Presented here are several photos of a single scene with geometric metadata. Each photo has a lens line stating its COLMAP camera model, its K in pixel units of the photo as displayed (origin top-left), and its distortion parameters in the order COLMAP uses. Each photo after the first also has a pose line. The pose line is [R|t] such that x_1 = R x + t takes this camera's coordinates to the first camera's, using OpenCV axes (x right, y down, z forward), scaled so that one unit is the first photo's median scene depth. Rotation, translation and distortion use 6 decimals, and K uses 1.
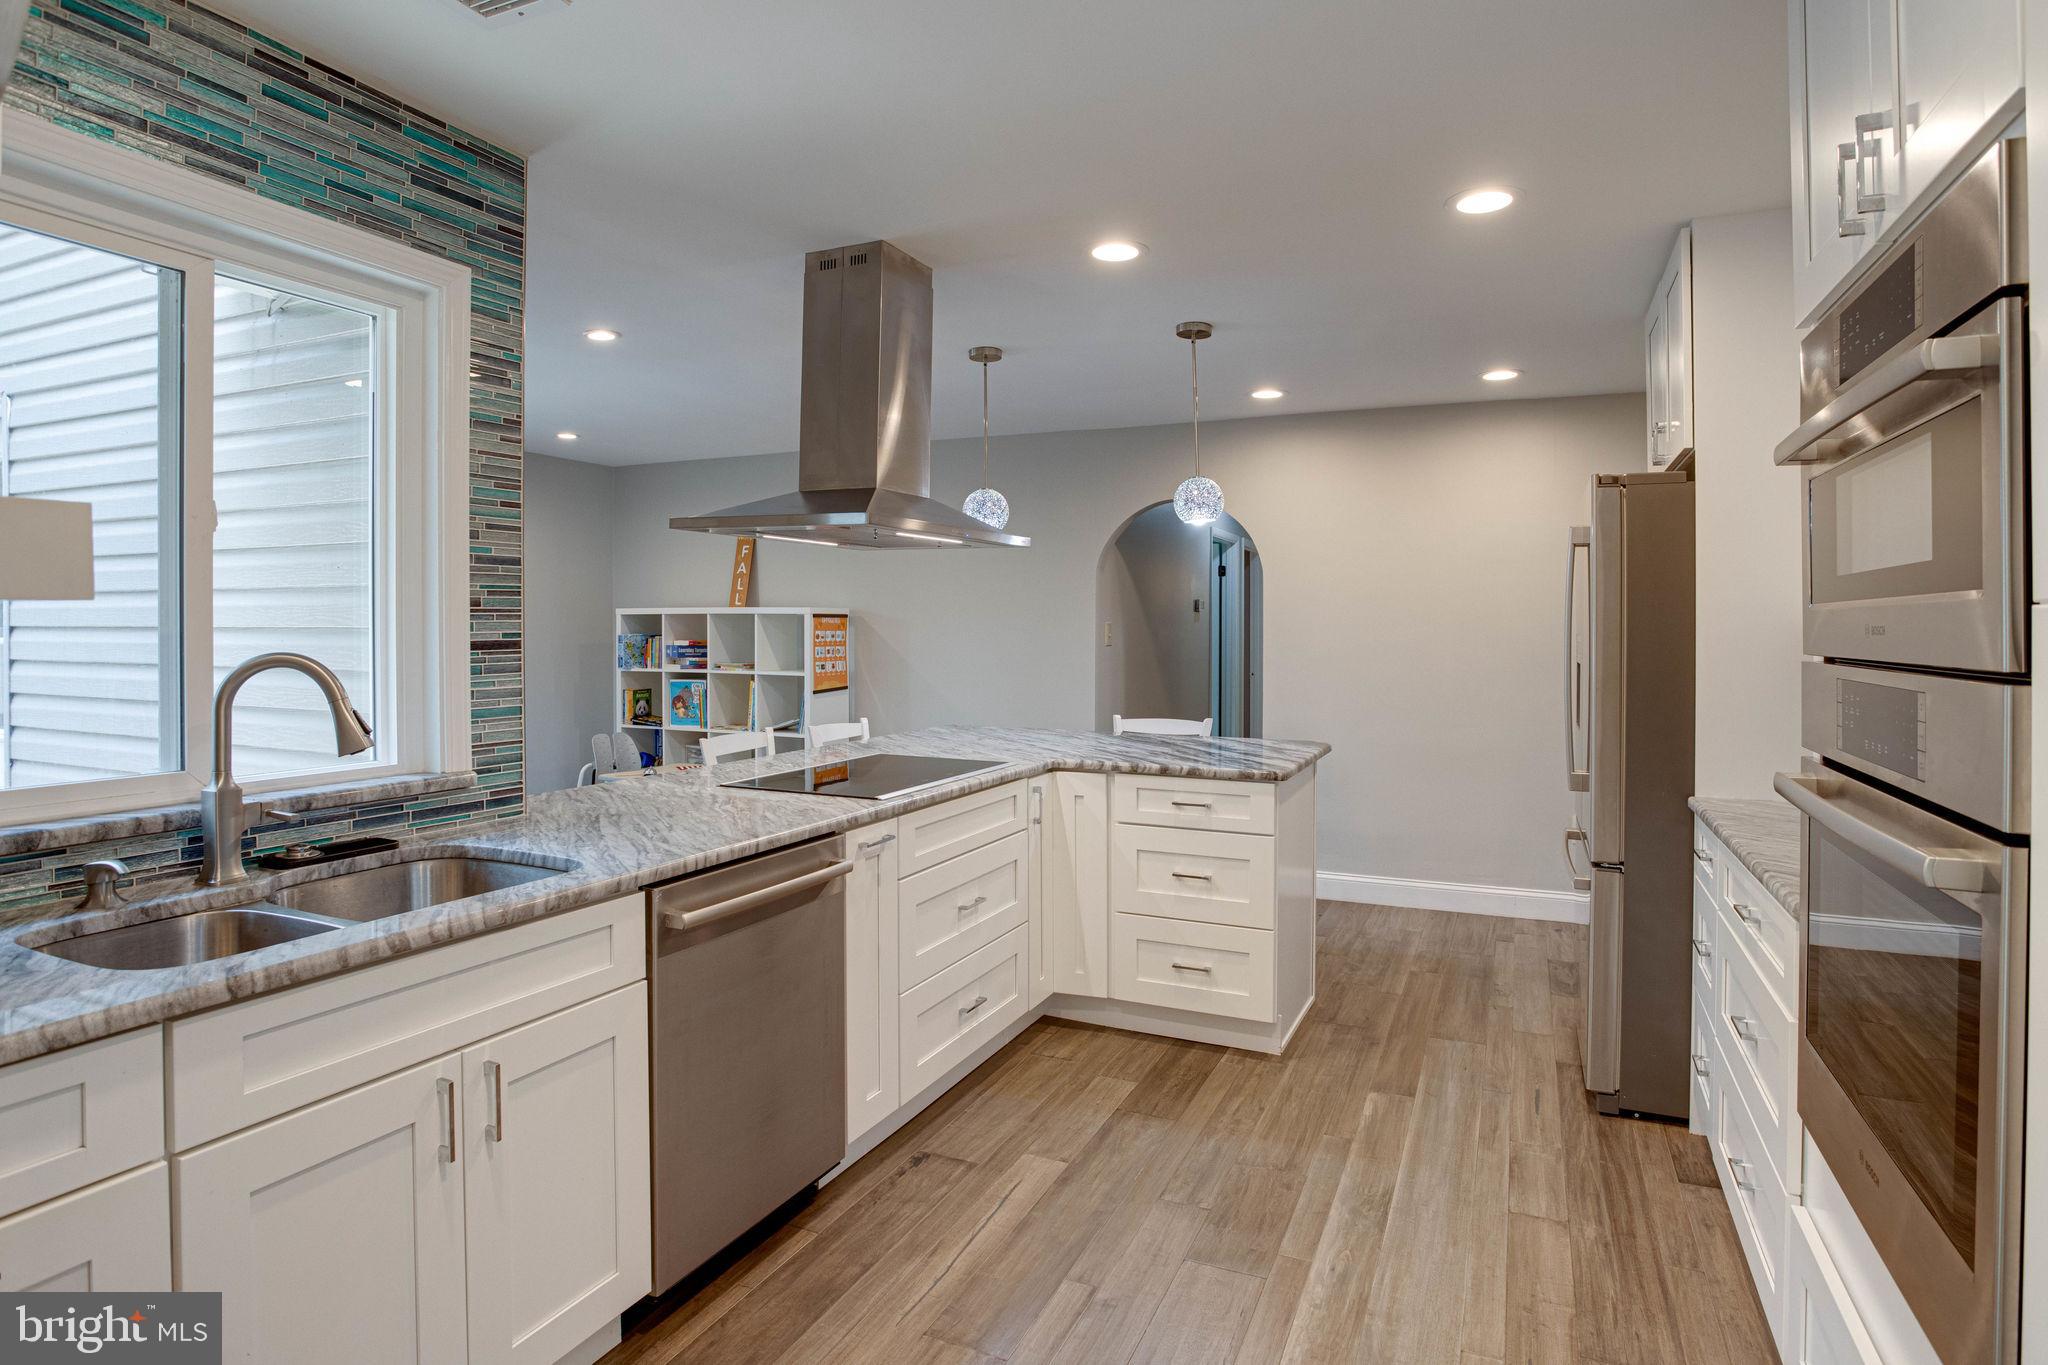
lens RADIAL K [[1108.0, 0, 967.2], [0, 1108.0, 615.7], [0, 0, 1]] dist [-0.016731, 0.001160]
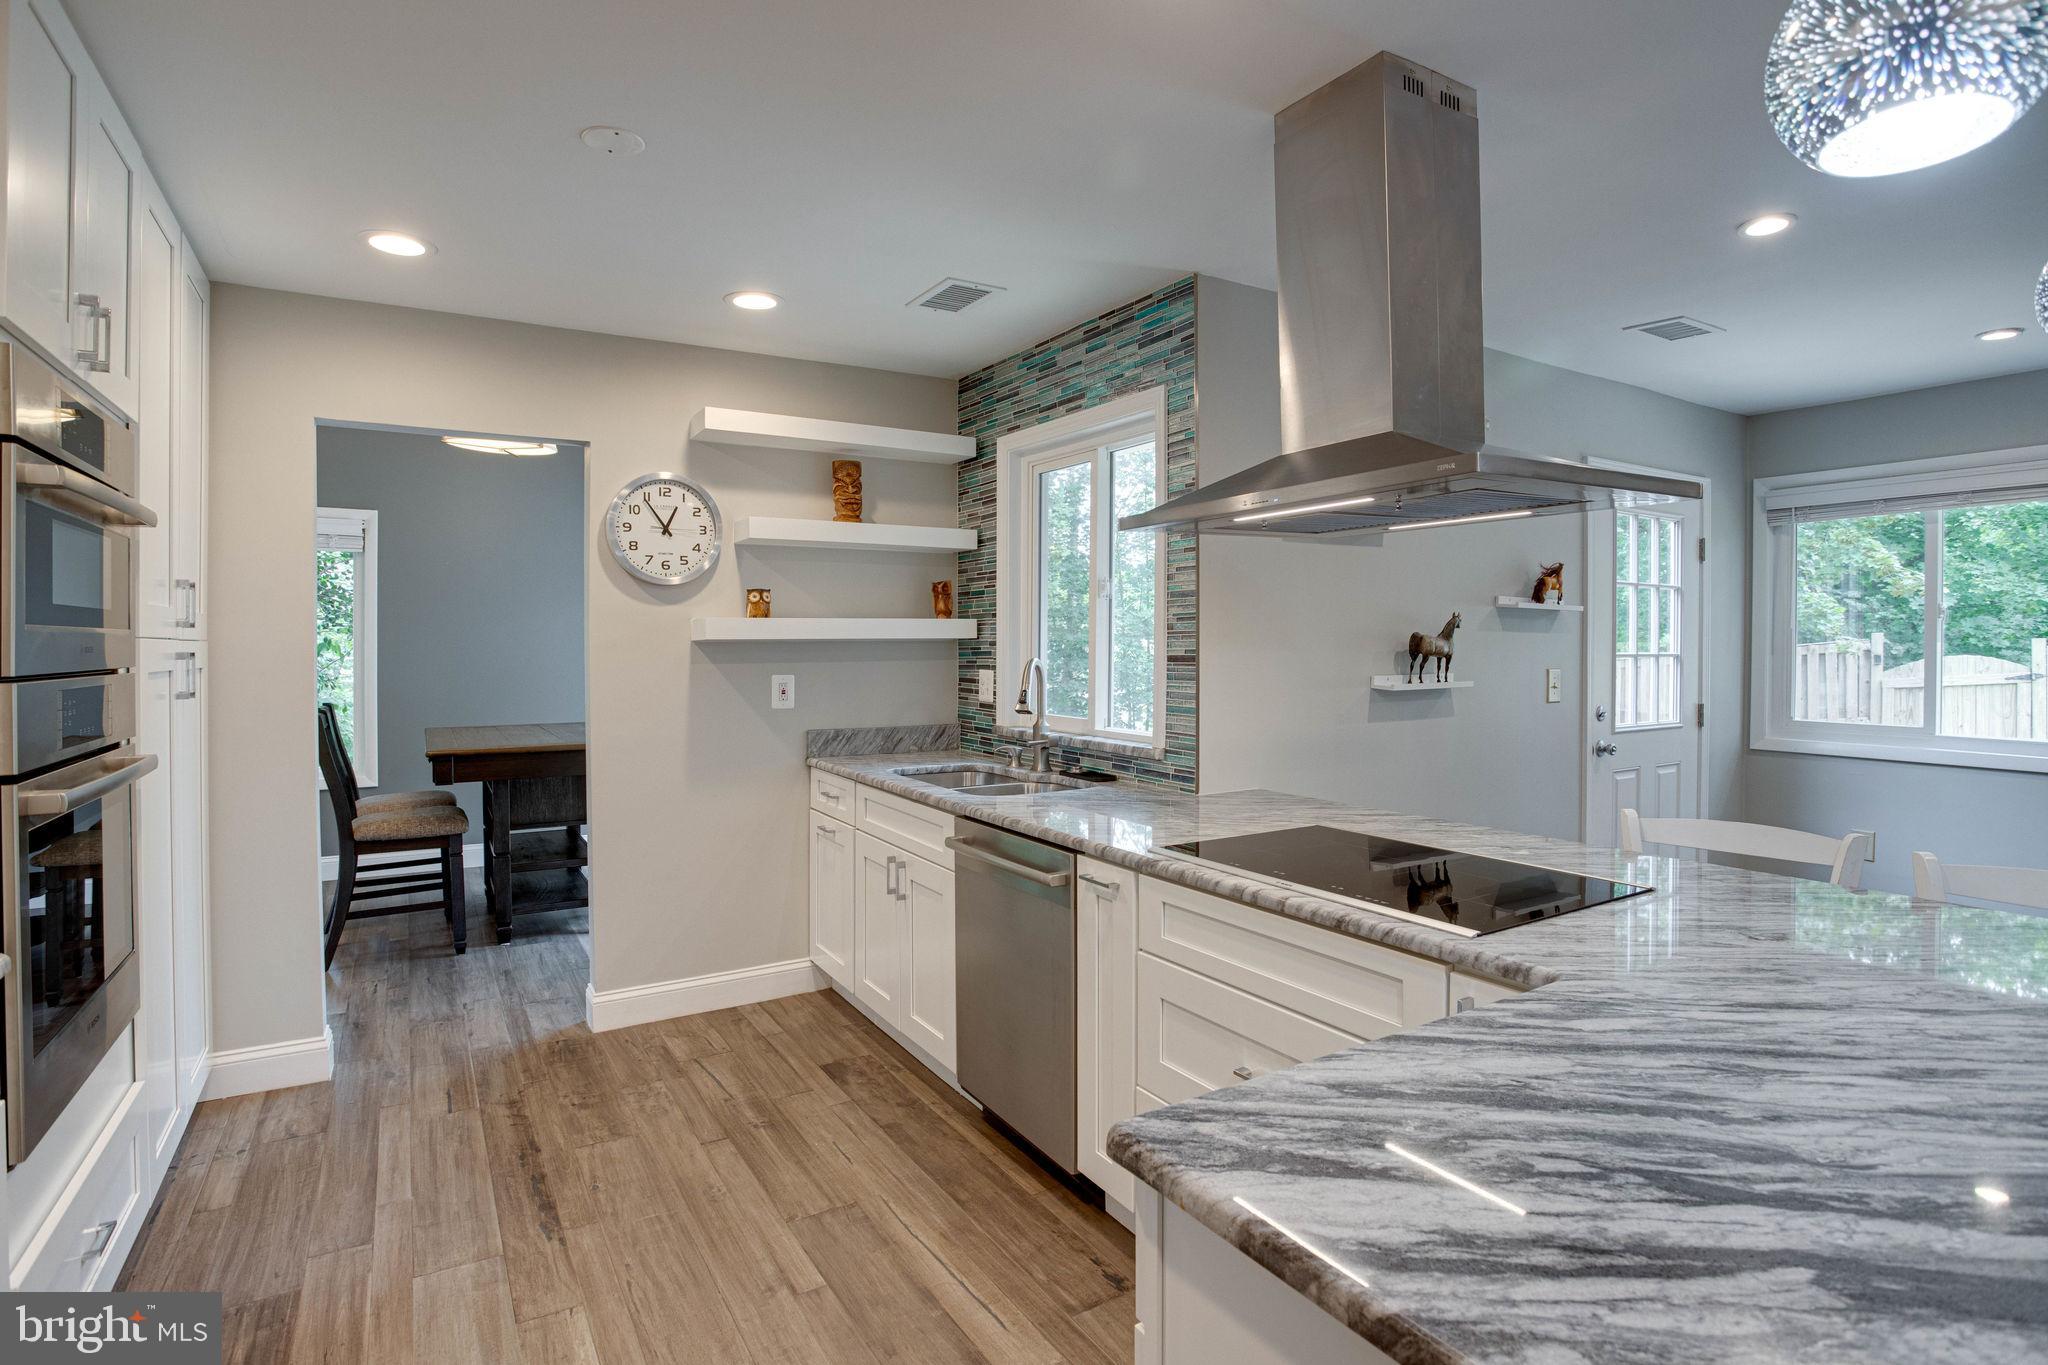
lens RADIAL K [[1044.6, 0, 1032.0], [0, 1044.6, 642.1], [0, 0, 1]] dist [-0.047360, 0.001464]
pose [[-0.529941, -0.004389, -0.848023, 0.735465], [0.003576, 0.999966, -0.007410, 0.015664], [0.848027, -0.006960, -0.529908, 1.542177]]
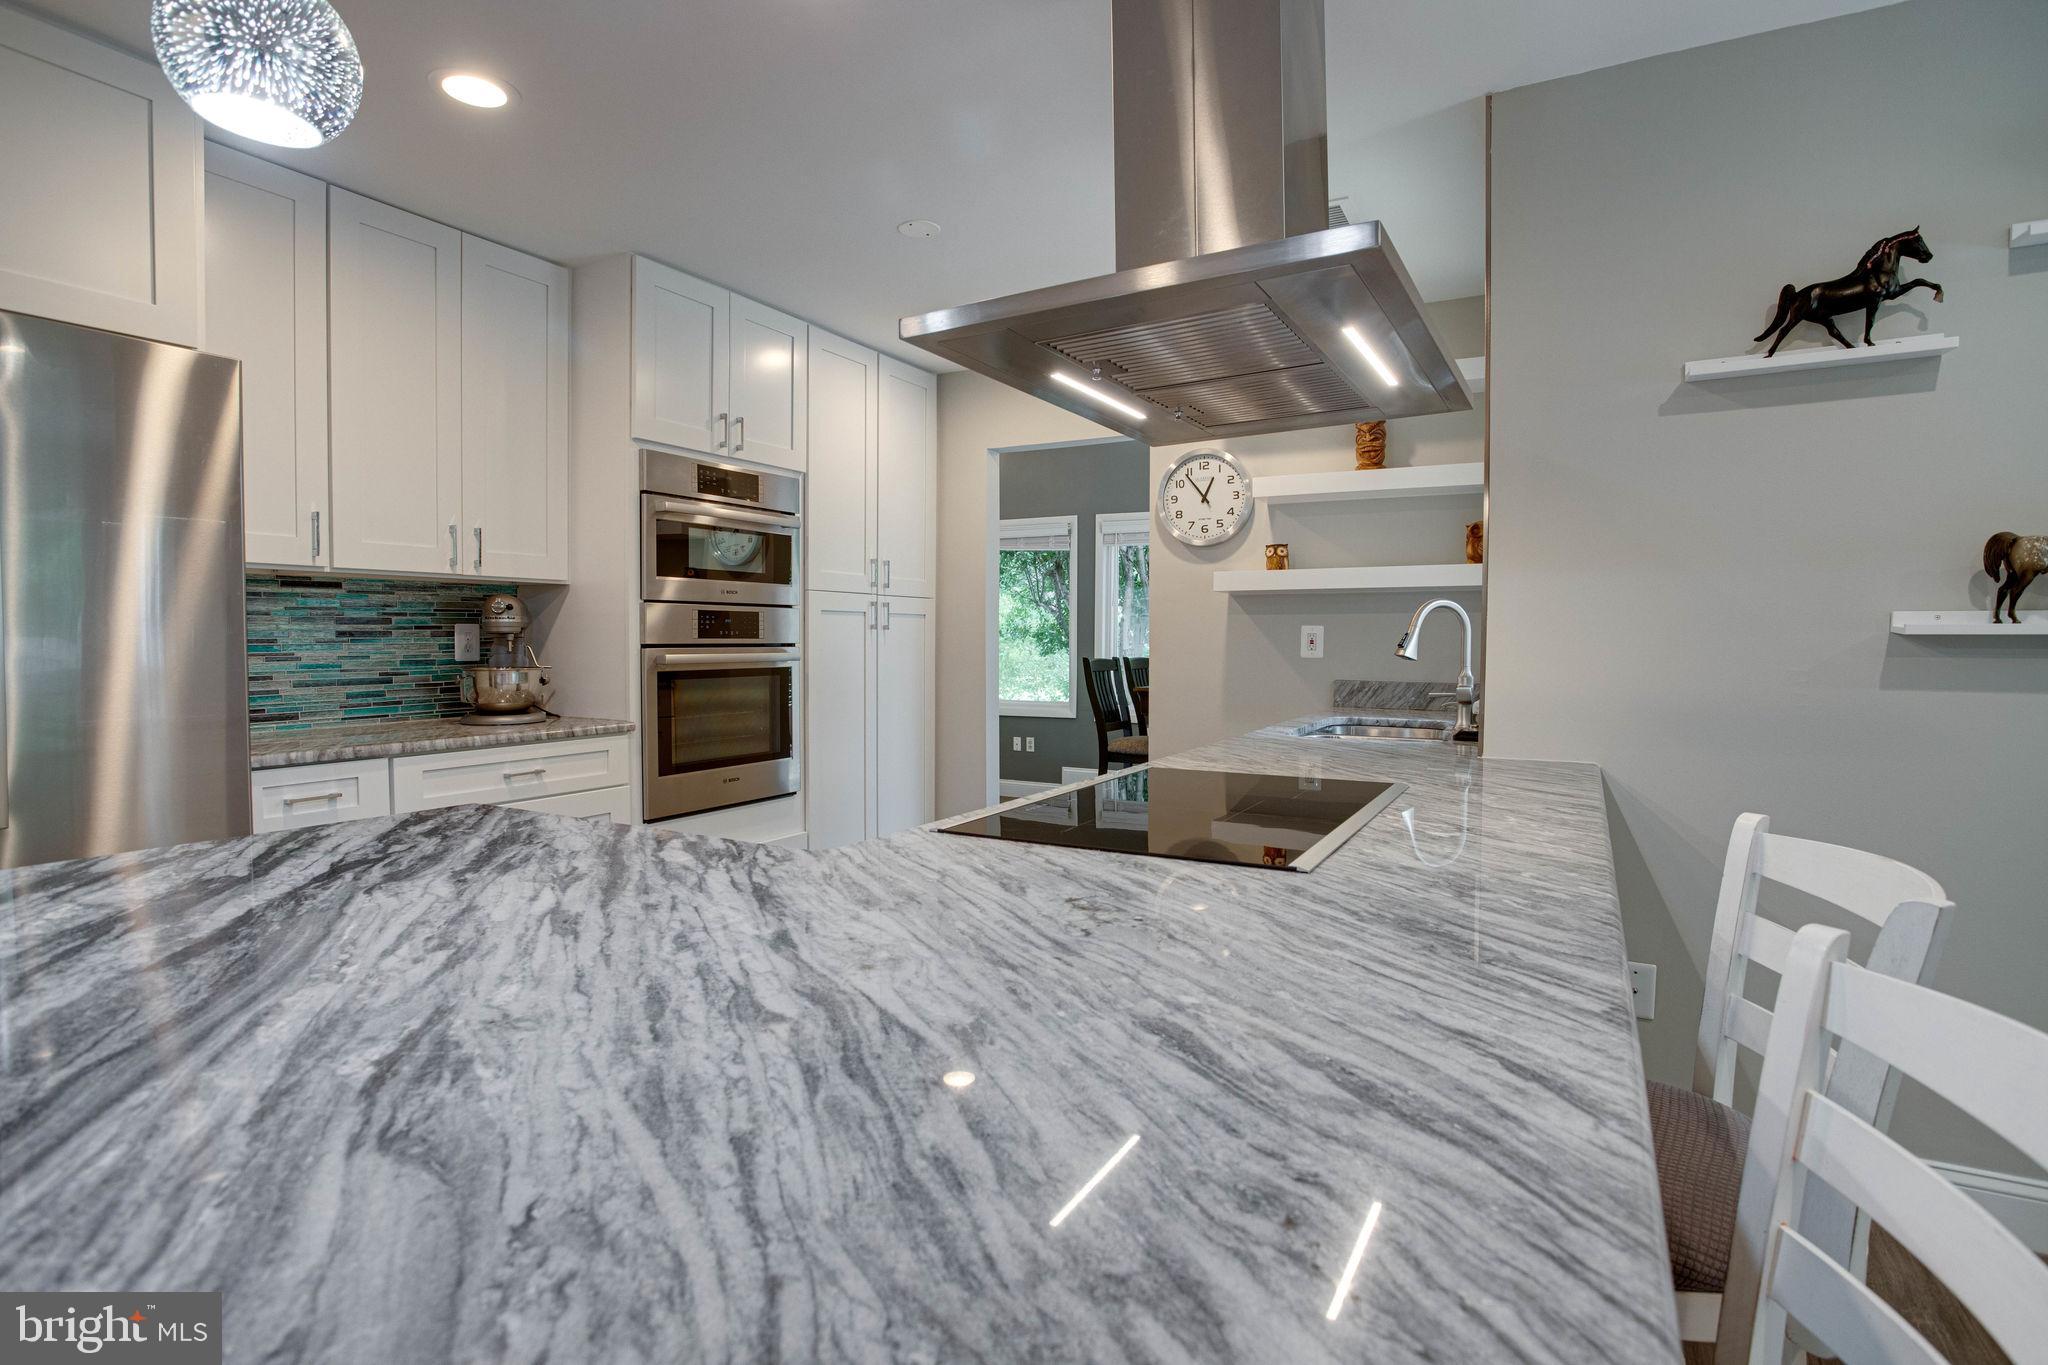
lens RADIAL K [[1032.3, 0, 1010.1], [0, 1032.3, 691.1], [0, 0, 1]] dist [-0.037108, 0.002104]
pose [[-0.997811, -0.014017, 0.064635, -0.065195], [-0.011069, 0.998892, 0.045745, 0.090477], [-0.065204, 0.044929, -0.996860, 2.077249]]
